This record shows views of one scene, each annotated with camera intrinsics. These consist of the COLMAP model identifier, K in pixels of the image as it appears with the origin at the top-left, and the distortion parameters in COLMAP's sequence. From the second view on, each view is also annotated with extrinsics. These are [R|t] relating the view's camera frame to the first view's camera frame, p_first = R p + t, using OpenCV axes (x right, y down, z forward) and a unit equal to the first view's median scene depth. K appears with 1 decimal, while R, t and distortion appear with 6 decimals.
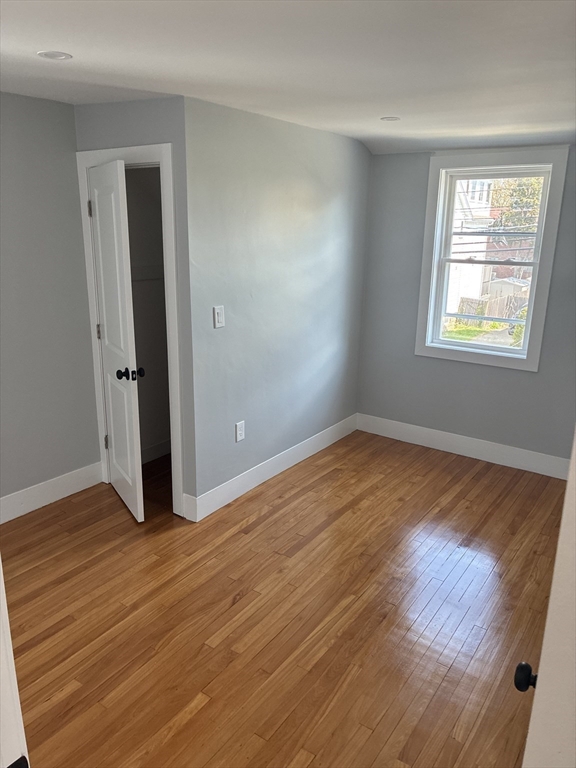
lens RADIAL K [[575.0, 0, 288.0], [0, 575.0, 384.0], [0, 0, 1]] dist [0.055391, -0.083600]
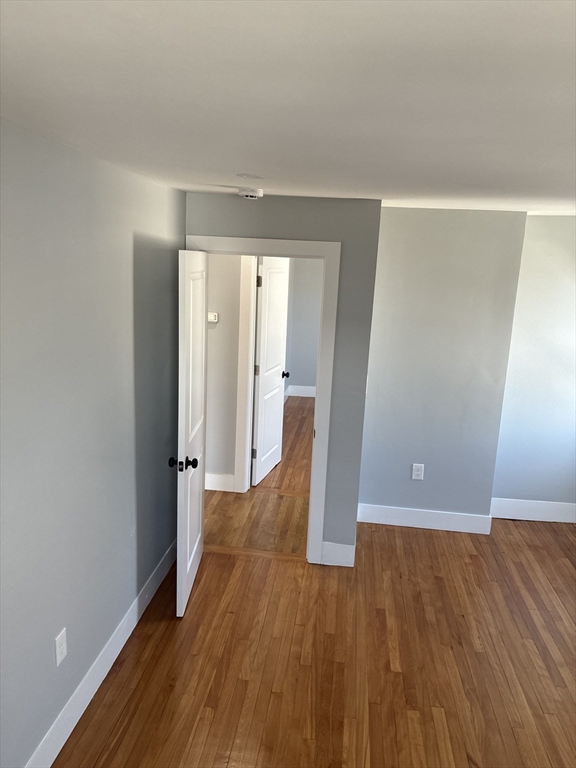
lens RADIAL K [[575.0, 0, 288.0], [0, 575.0, 384.0], [0, 0, 1]] dist [0.055391, -0.083600]
pose [[-0.879840, 0.056518, -0.471897, 0.621866], [-0.175487, 0.884108, 0.433078, -0.530536], [0.441685, 0.463851, -0.767956, 1.527284]]
